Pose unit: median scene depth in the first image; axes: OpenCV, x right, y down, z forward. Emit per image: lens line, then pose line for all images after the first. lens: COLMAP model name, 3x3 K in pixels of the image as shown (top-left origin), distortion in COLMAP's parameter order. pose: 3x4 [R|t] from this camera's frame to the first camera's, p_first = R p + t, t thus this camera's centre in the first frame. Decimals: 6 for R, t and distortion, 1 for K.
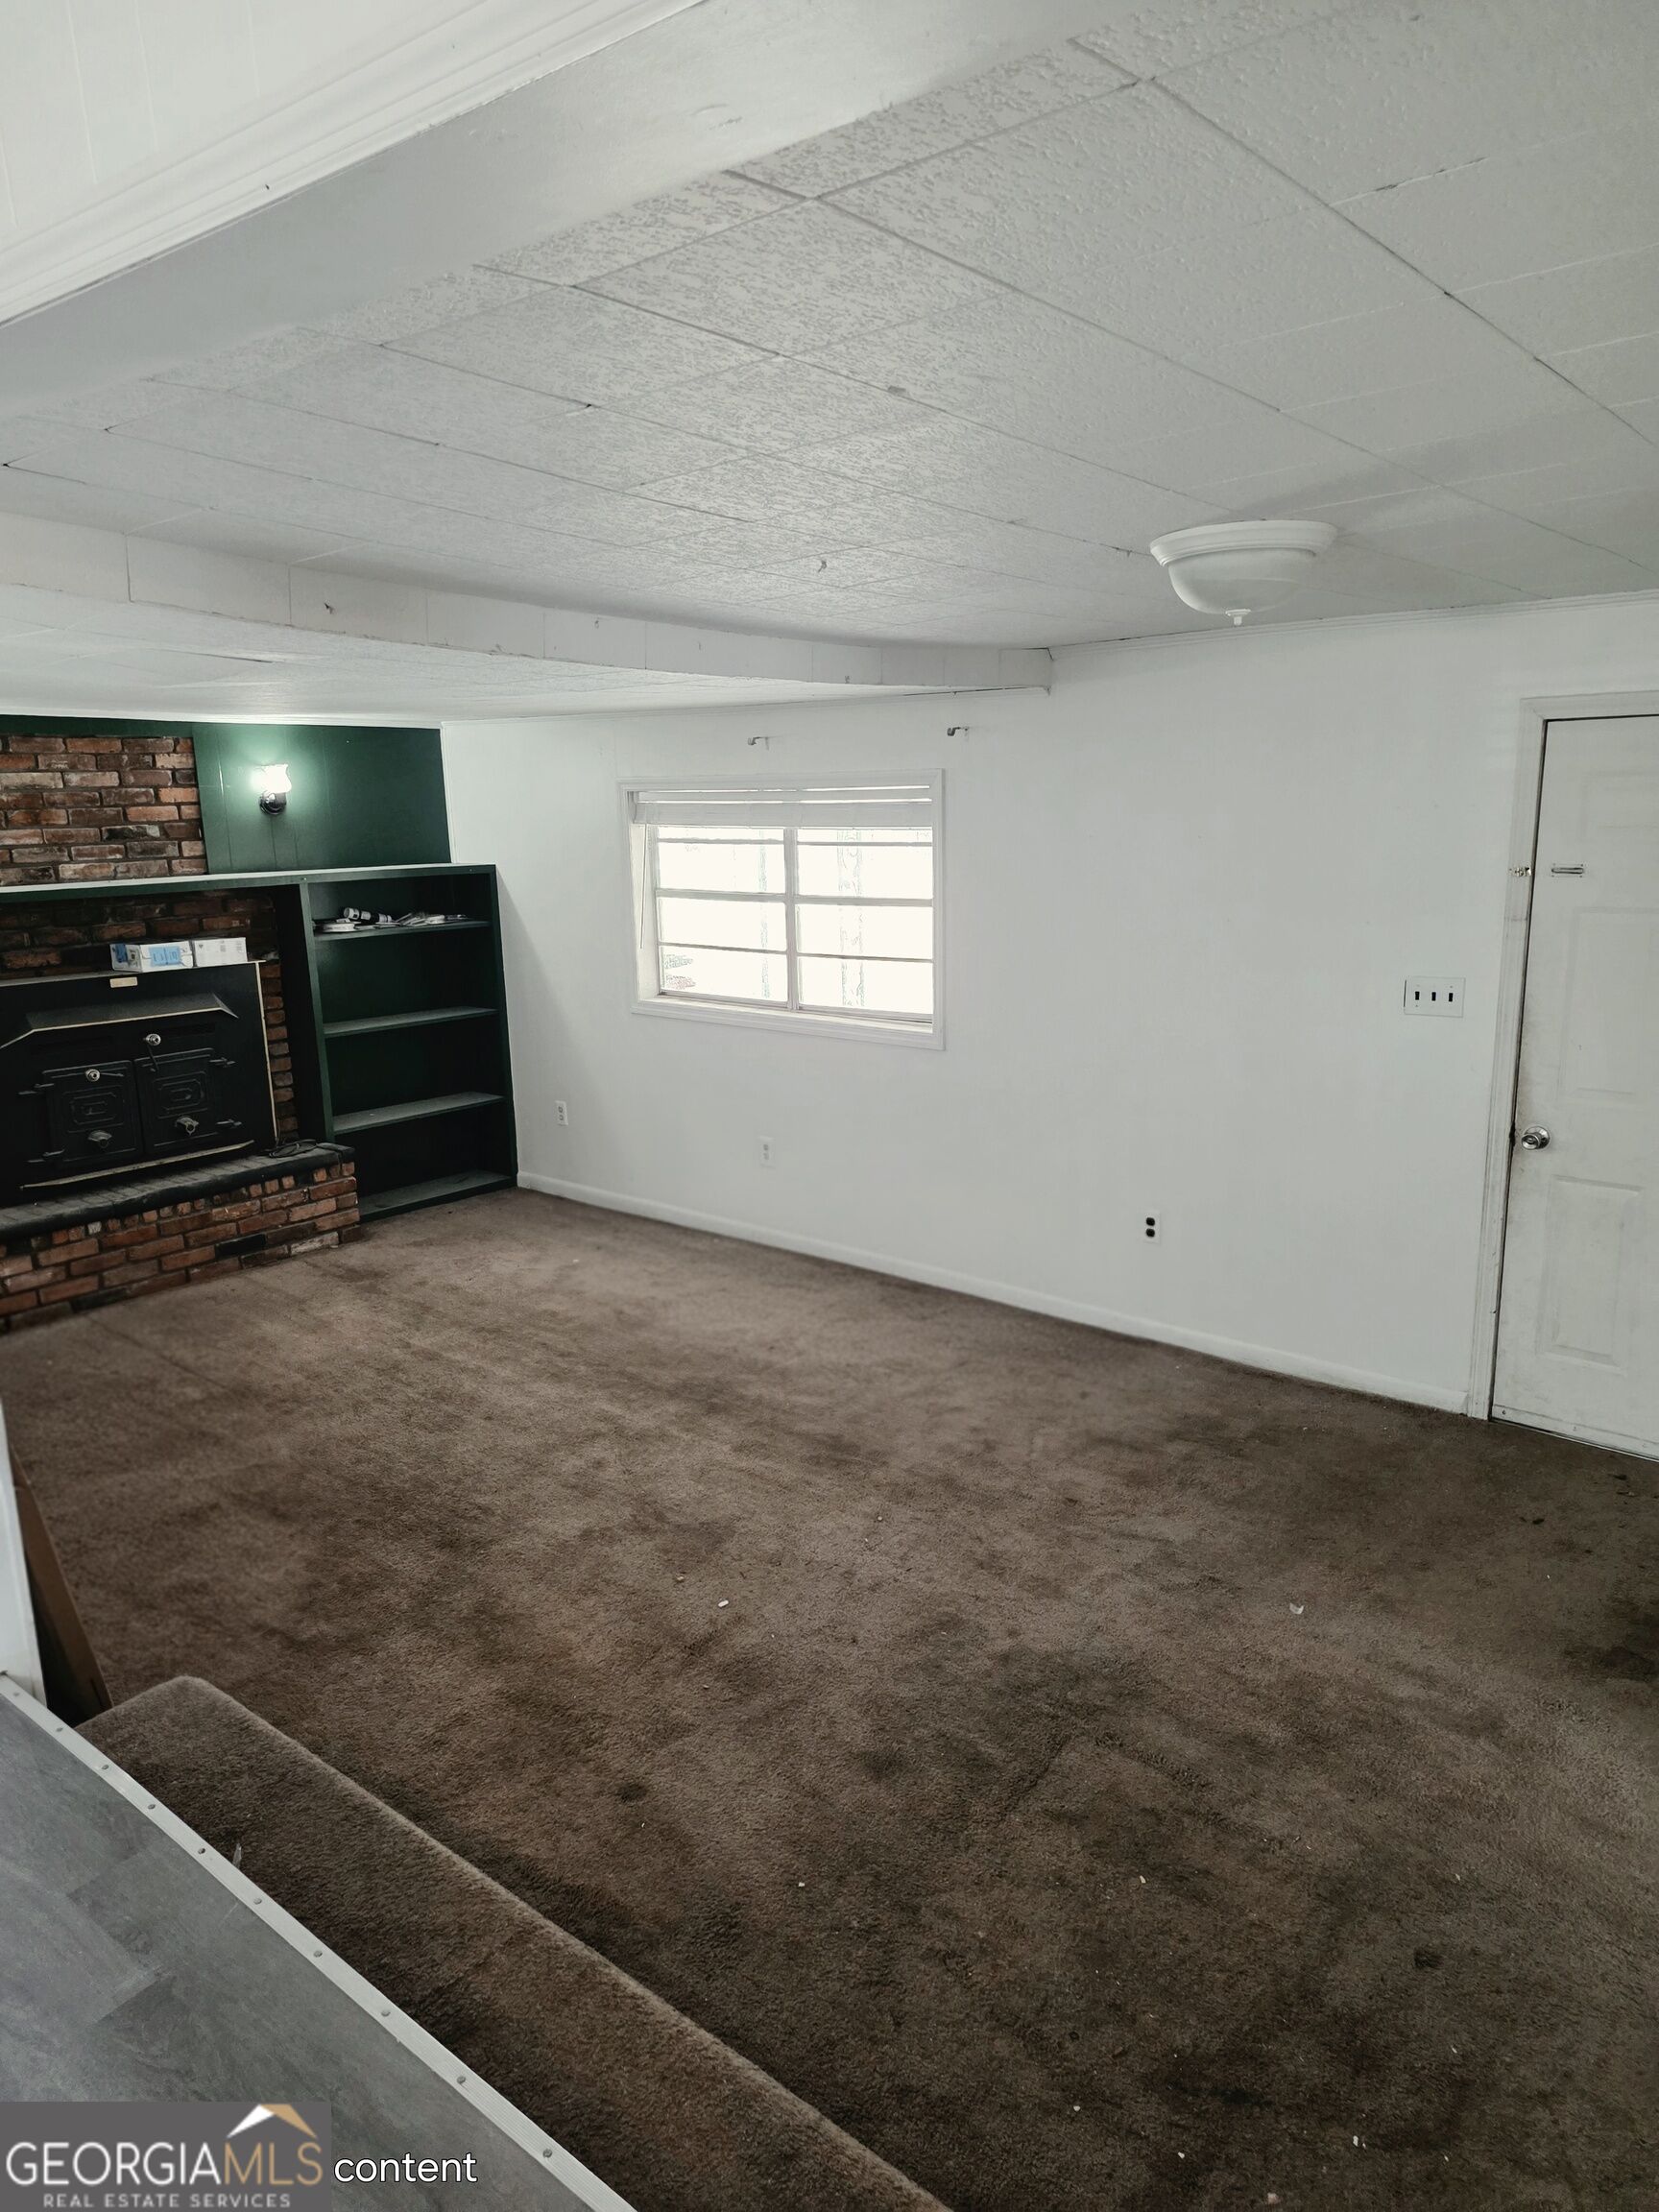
lens RADIAL K [[1466.1, 0, 835.4], [0, 1466.1, 1110.5], [0, 0, 1]] dist [0.054866, -0.026527]
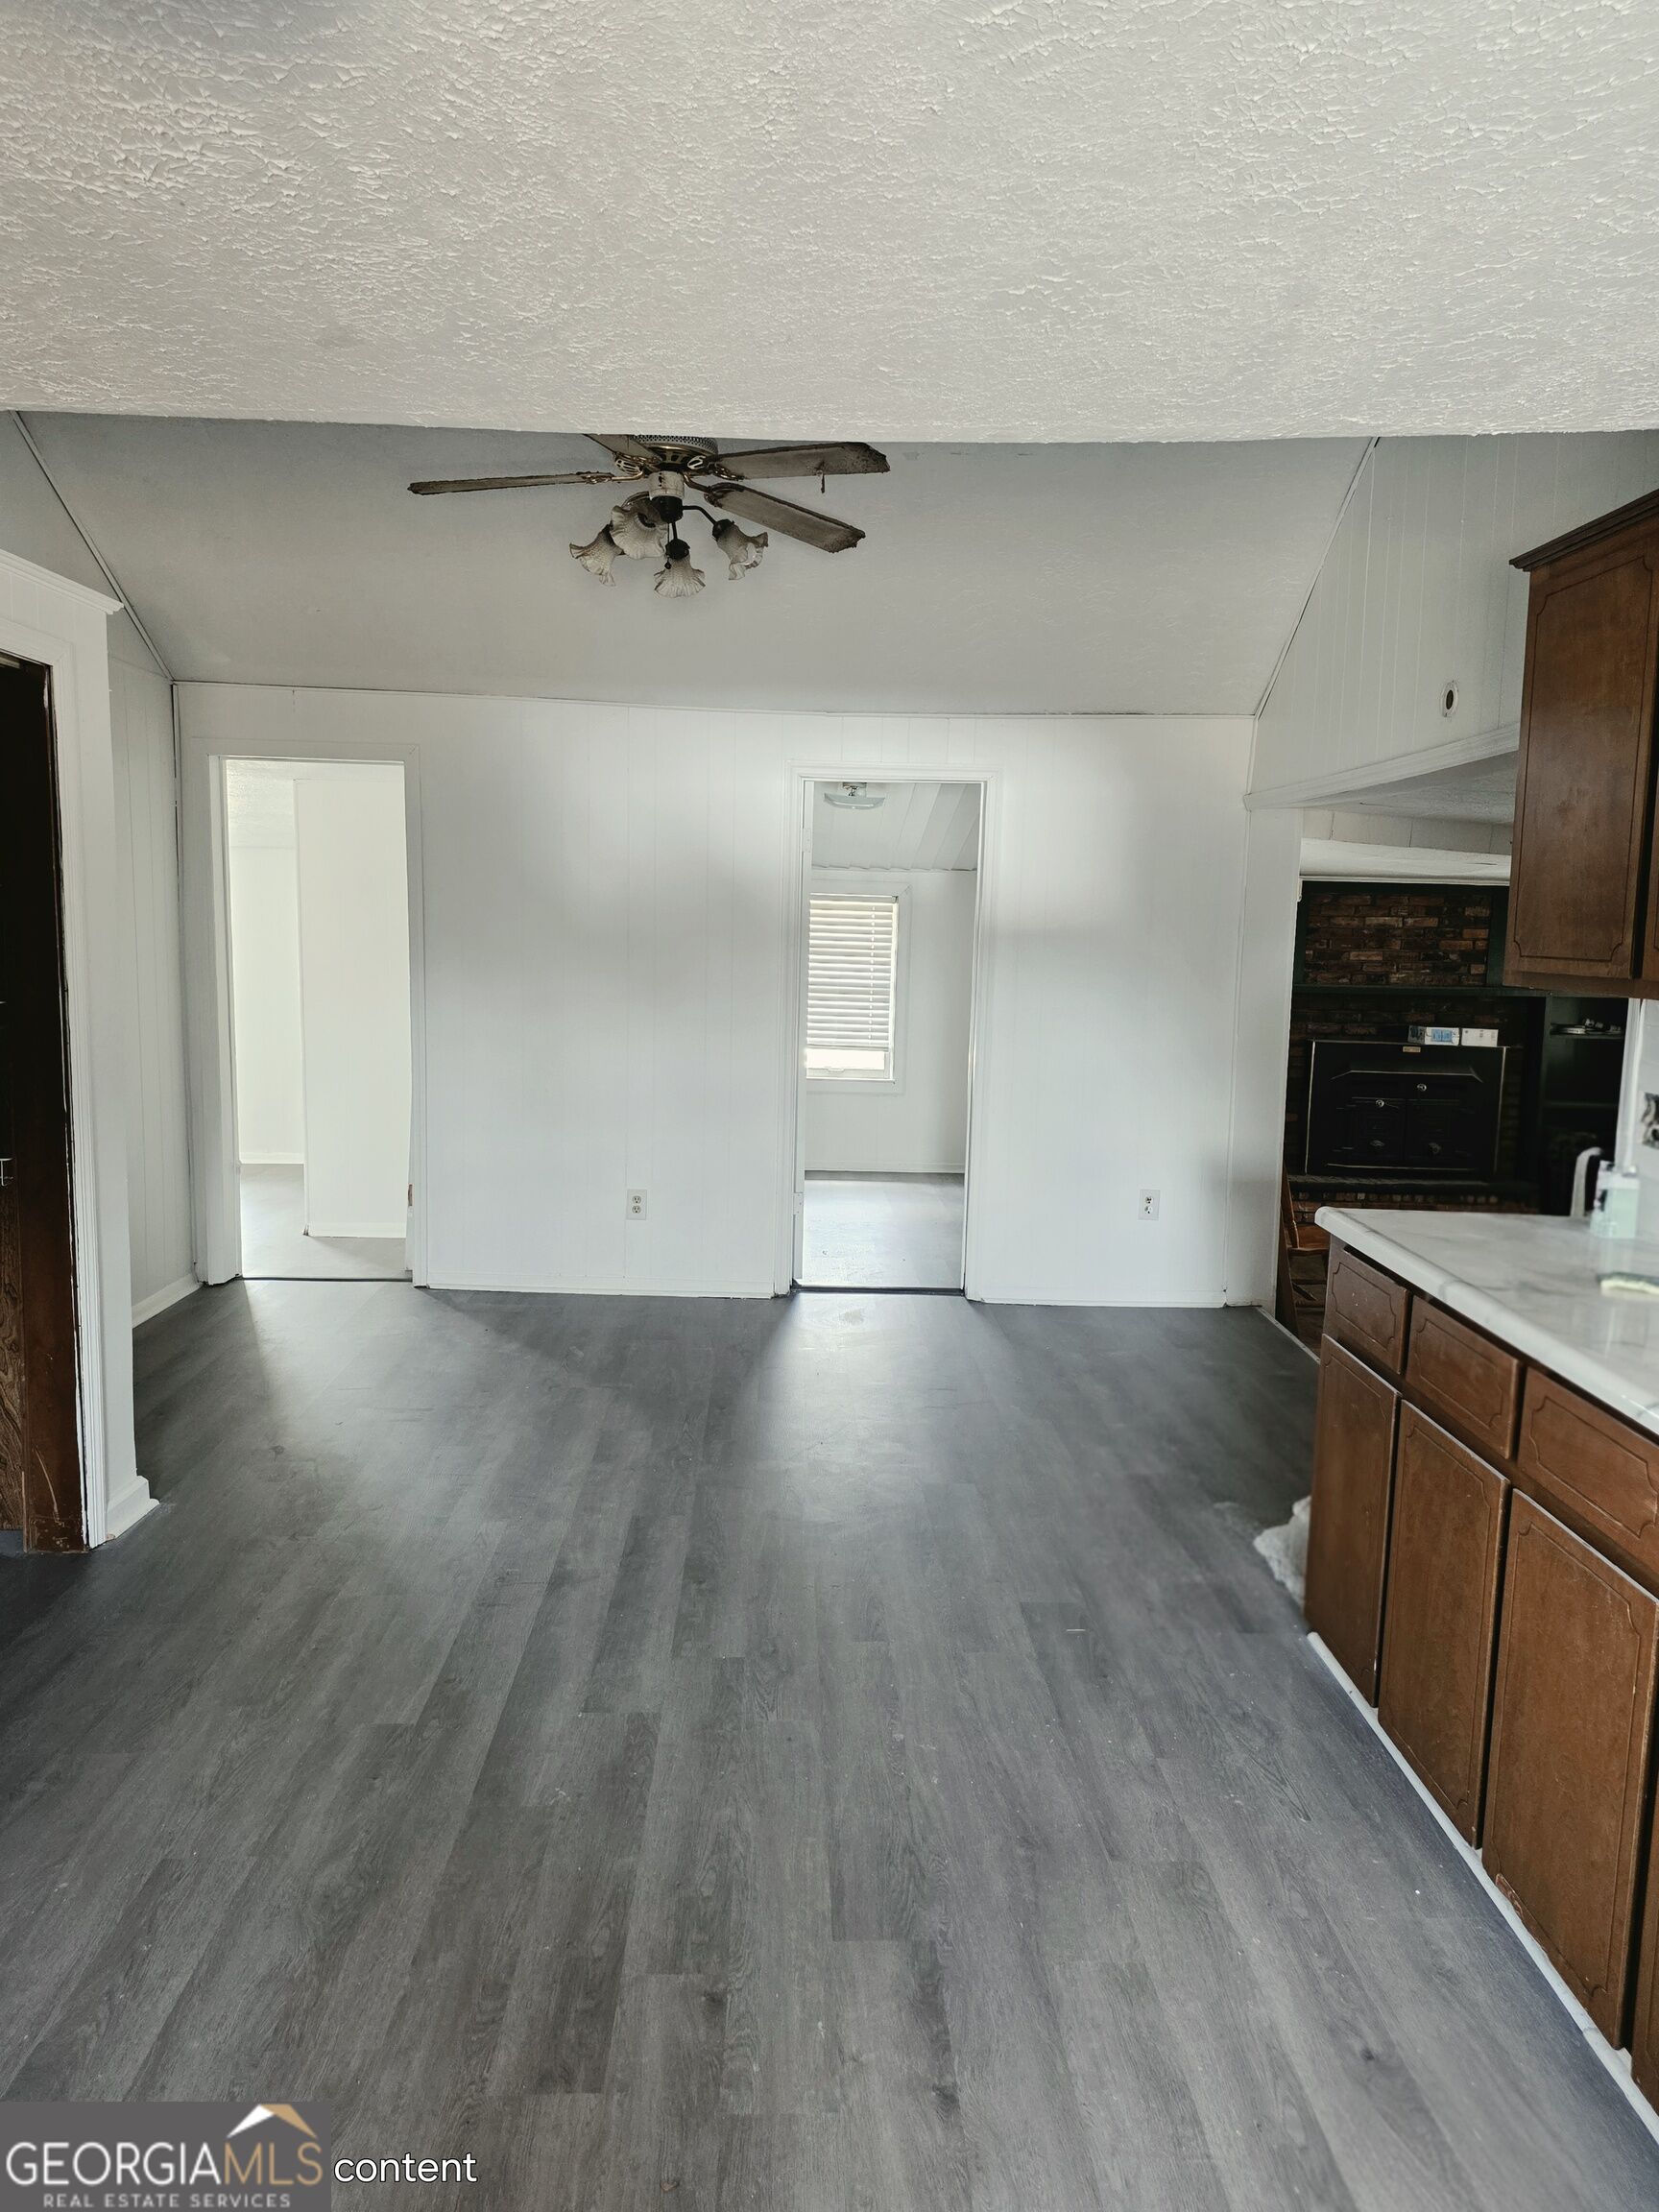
lens RADIAL K [[1466.1, 0, 825.6], [0, 1466.1, 1100.6], [0, 0, 1]] dist [0.054866, -0.026527]
pose [[0.637119, 0.128921, -0.759907, 0.317881], [-0.198571, 0.980086, -0.000210, 0.089367], [0.744747, 0.151030, 0.650032, -0.465610]]
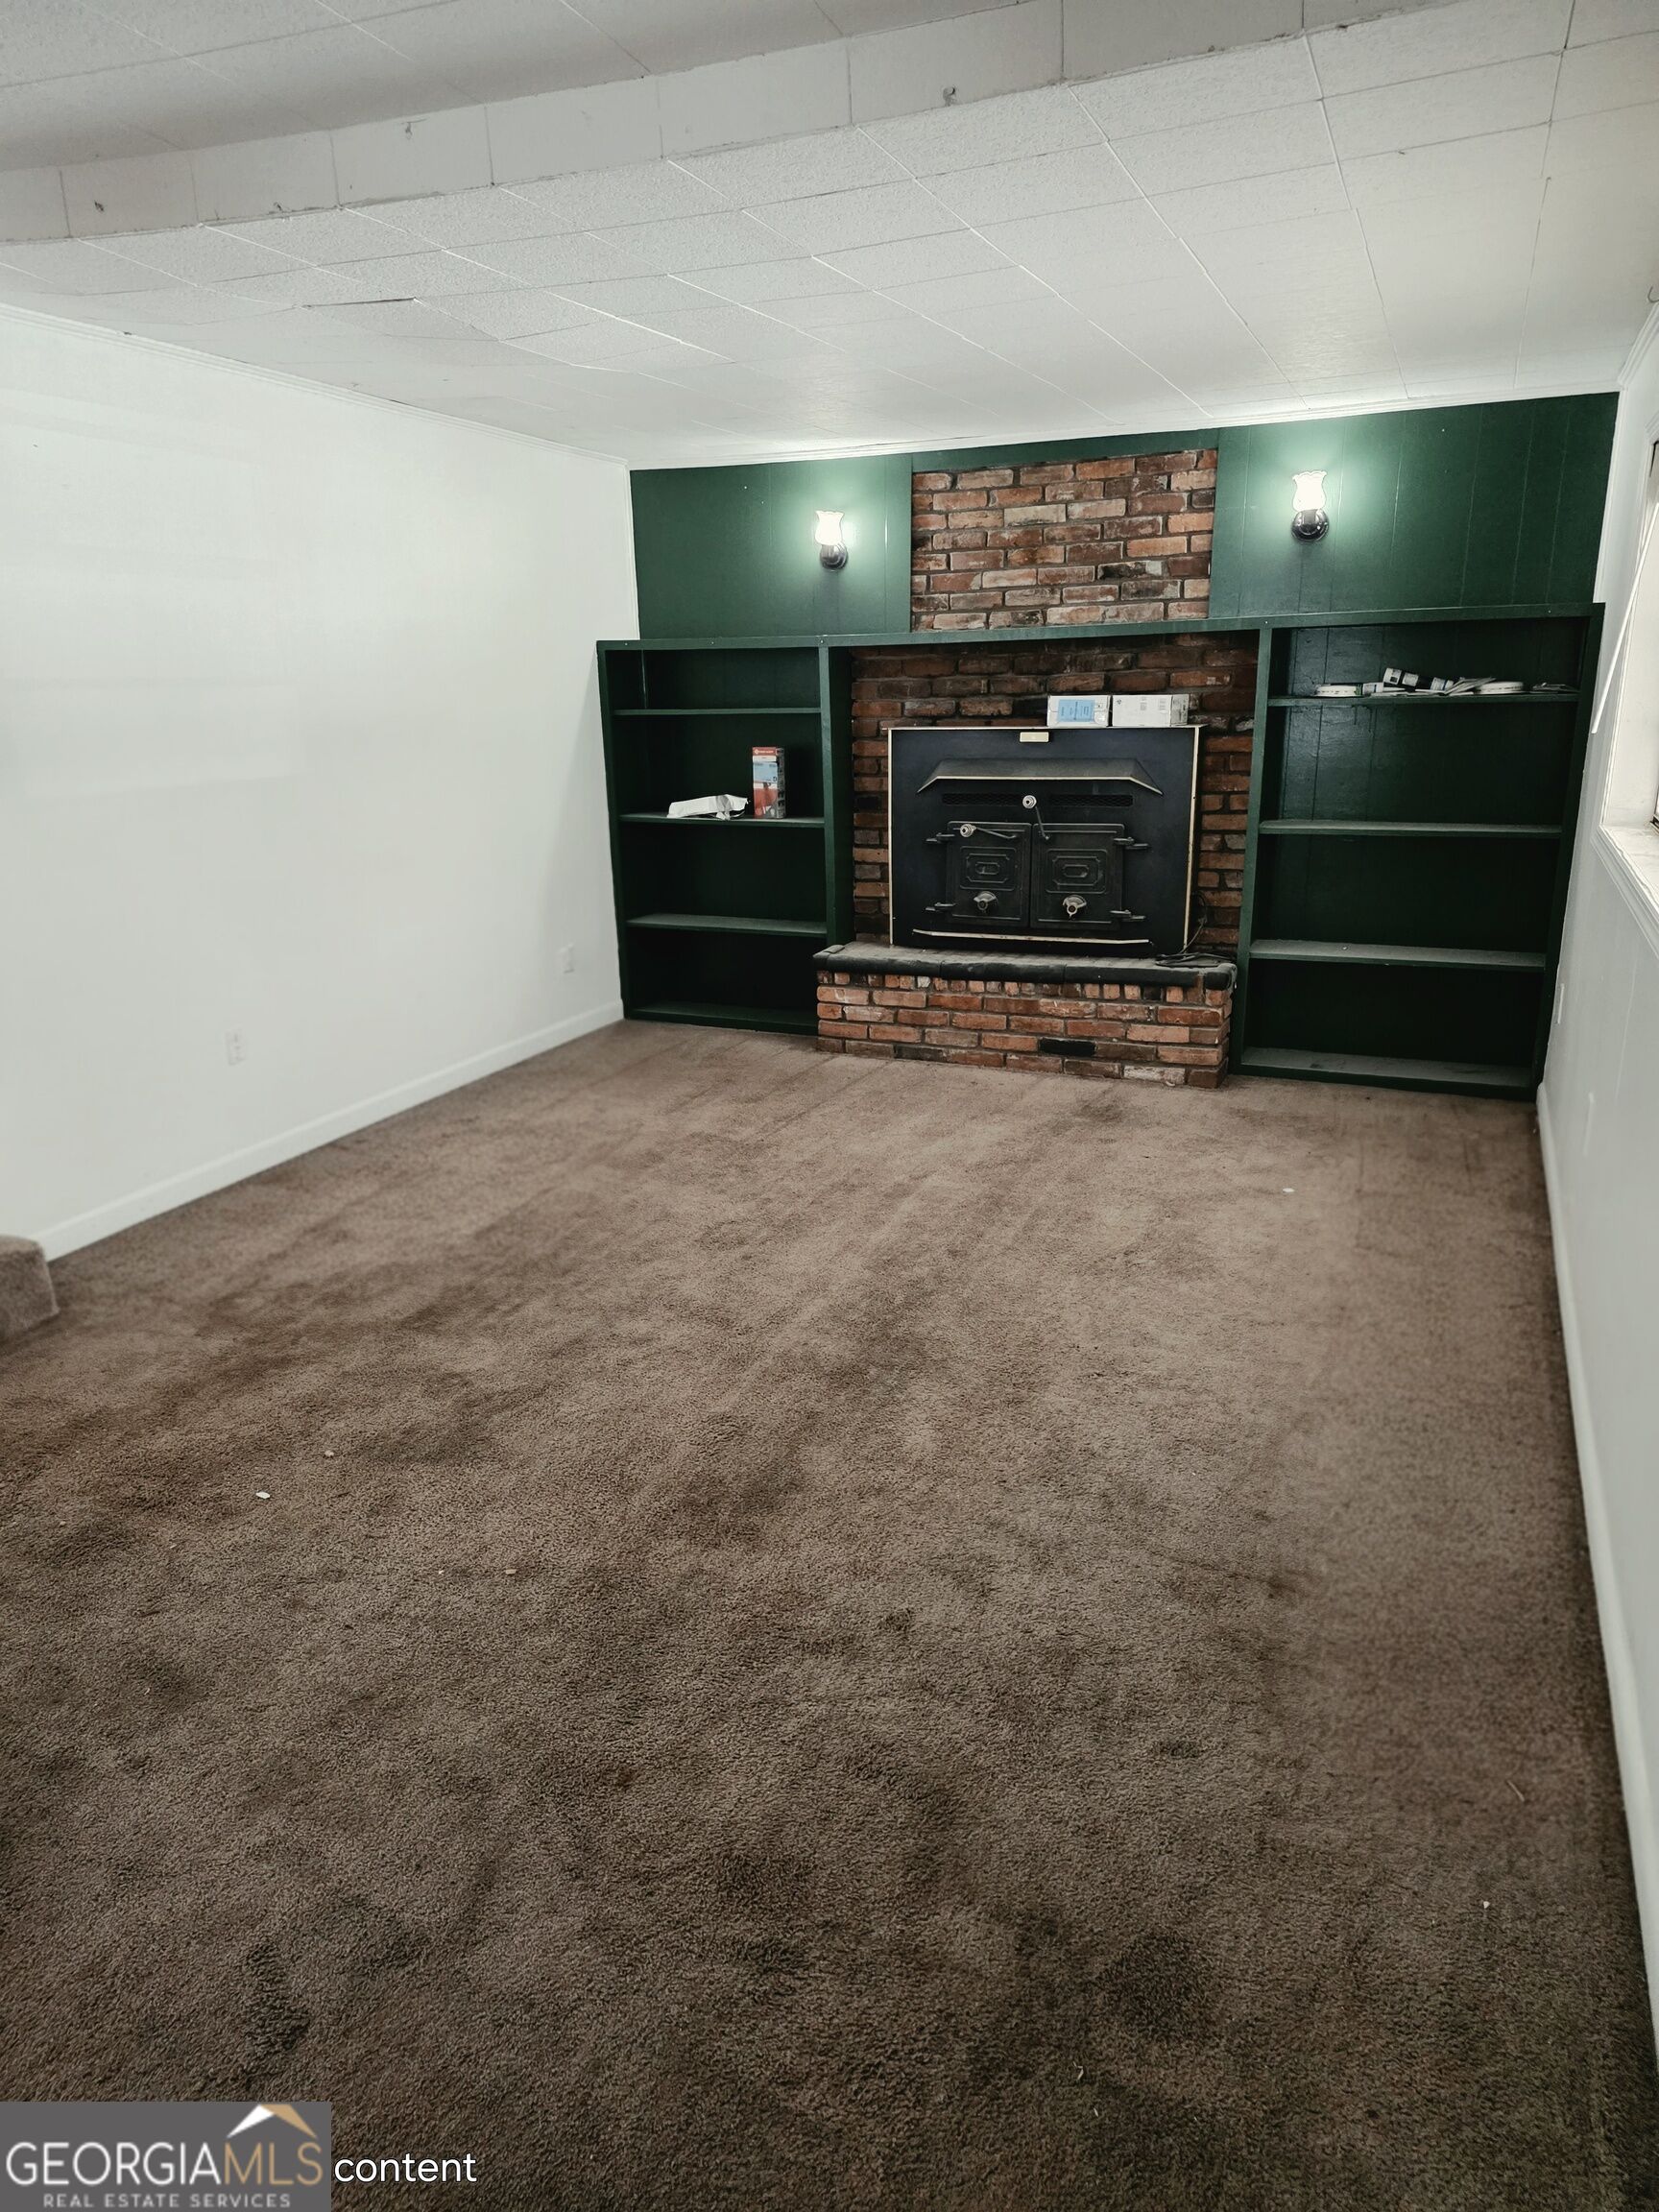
lens RADIAL K [[1466.1, 0, 838.0], [0, 1466.1, 1118.4], [0, 0, 1]] dist [0.054866, -0.026527]
pose [[0.283258, 0.285556, -0.915545, 0.399491], [-0.186645, 0.952804, 0.239432, -0.056566], [0.940706, 0.103061, 0.323187, 0.611117]]
